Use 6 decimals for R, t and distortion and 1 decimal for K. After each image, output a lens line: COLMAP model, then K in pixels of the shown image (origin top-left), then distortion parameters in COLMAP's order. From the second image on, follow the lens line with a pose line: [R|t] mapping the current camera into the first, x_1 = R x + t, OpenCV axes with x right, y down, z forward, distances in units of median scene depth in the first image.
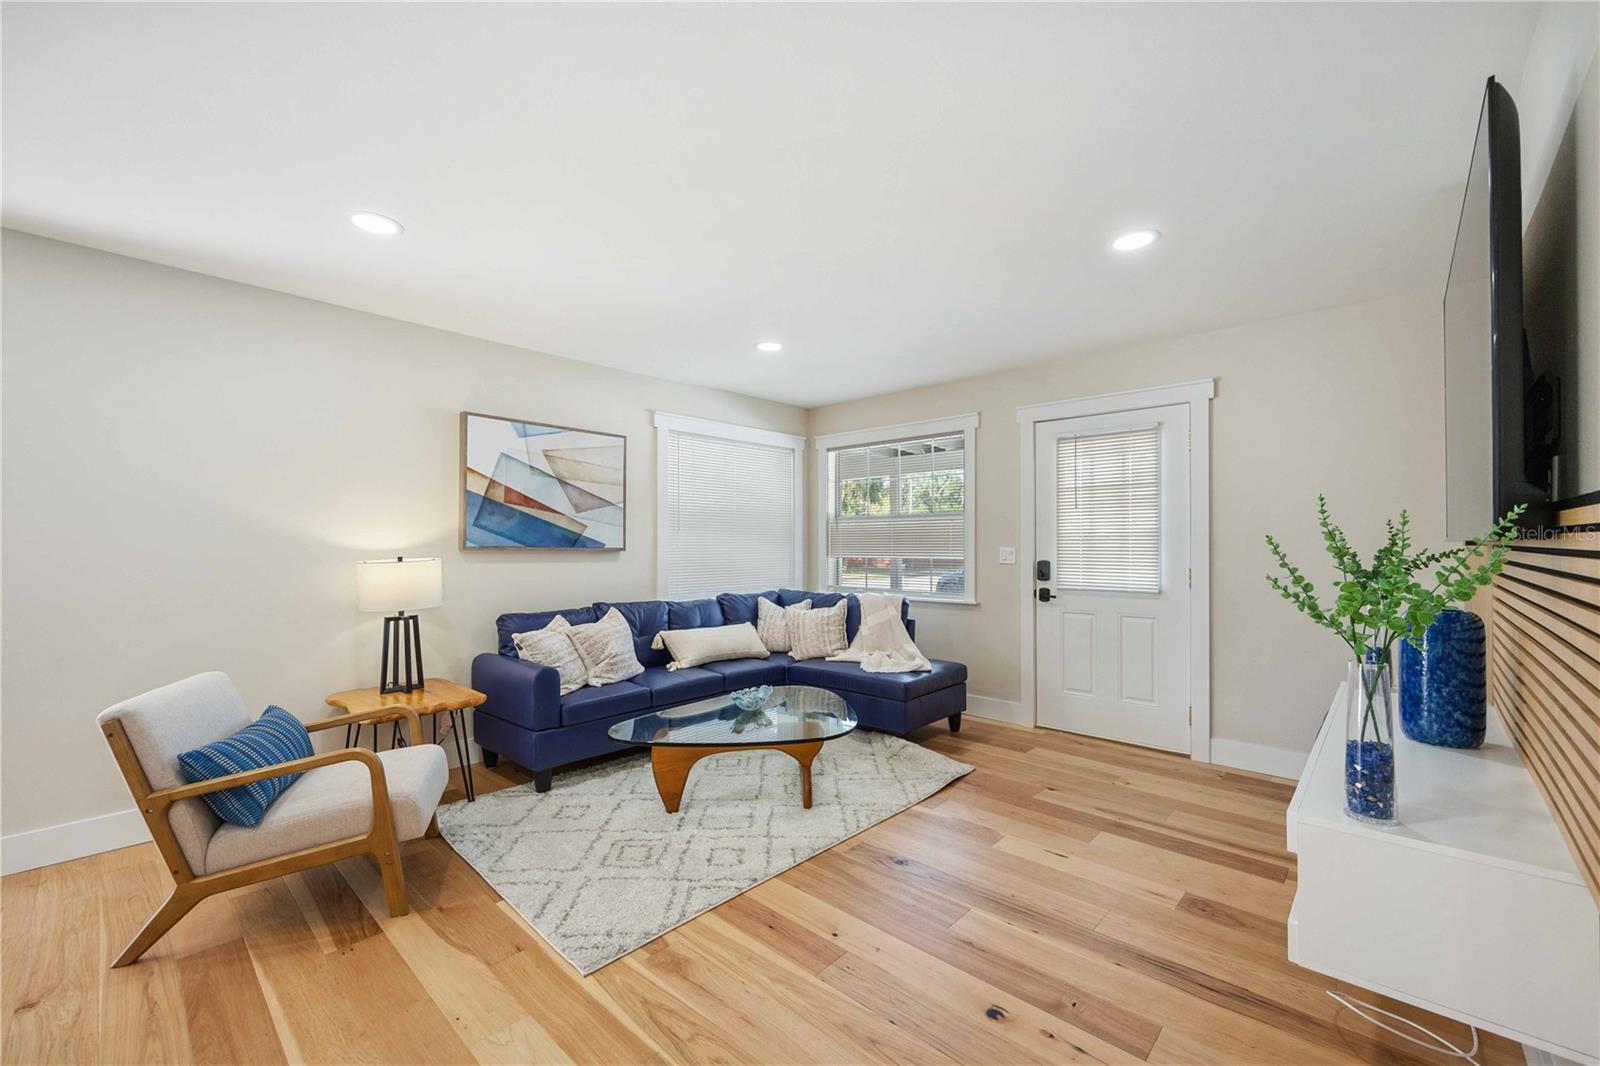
lens RADIAL K [[653.7, 0, 803.5], [0, 653.7, 537.3], [0, 0, 1]] dist [-0.001475, 0.000300]
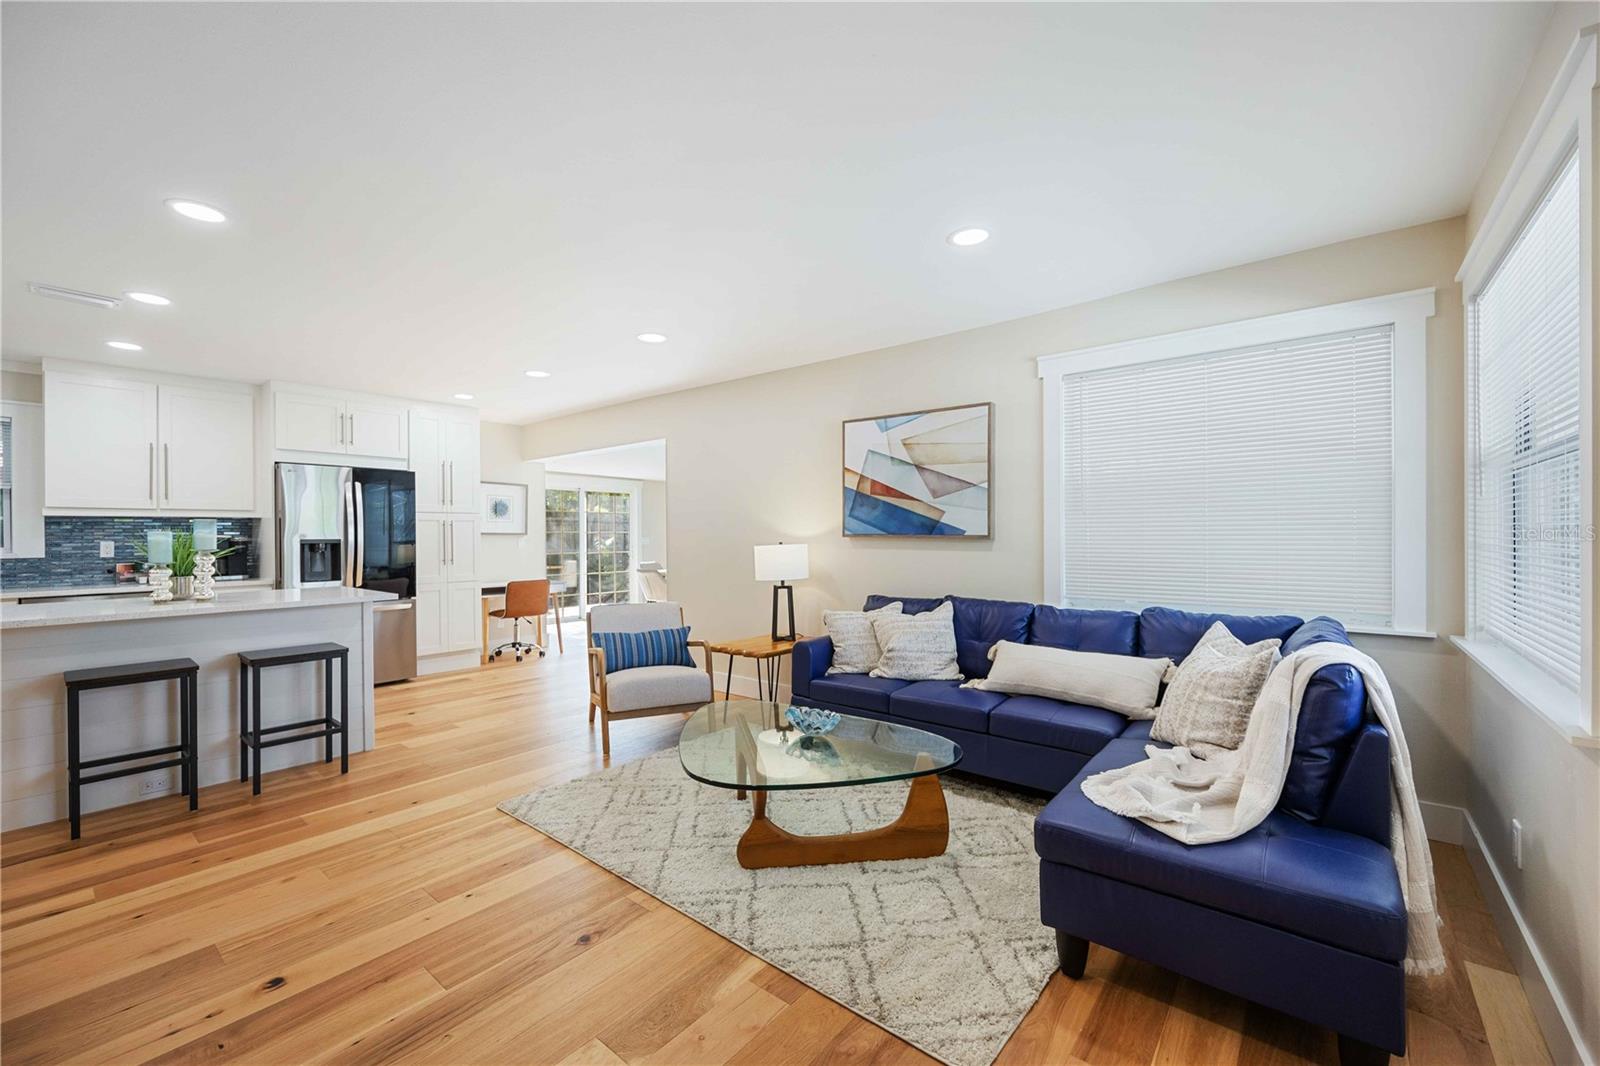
lens RADIAL K [[645.9, 0, 802.7], [0, 645.9, 536.1], [0, 0, 1]] dist [0.000747, -0.000088]
pose [[0.060491, 0.004685, -0.998158, 0.584735], [0.020591, 0.999770, 0.005940, 0.008165], [0.997956, -0.020913, 0.060381, 0.762022]]
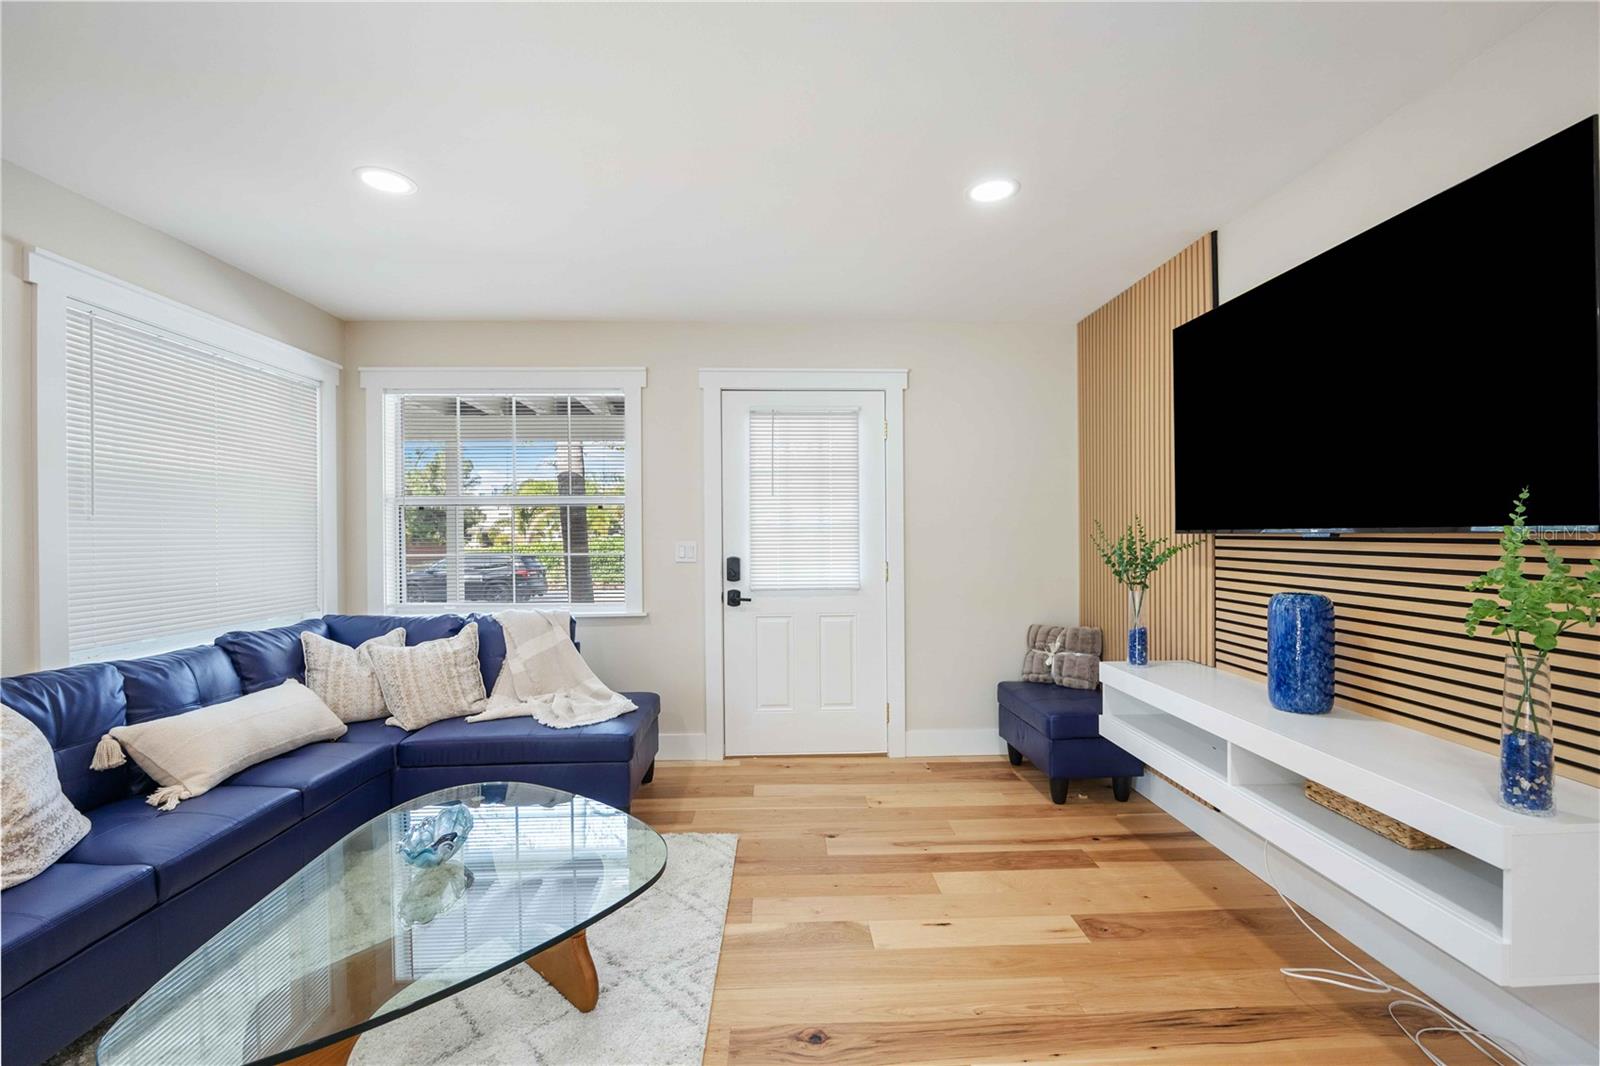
lens RADIAL K [[691.7, 0, 791.2], [0, 691.7, 527.3], [0, 0, 1]] dist [-0.059195, 0.015667]
pose [[0.718761, 0.004236, 0.695244, -0.205527], [-0.002679, 0.999991, -0.003324, 0.000602], [-0.695252, 0.000527, 0.718766, 0.336407]]
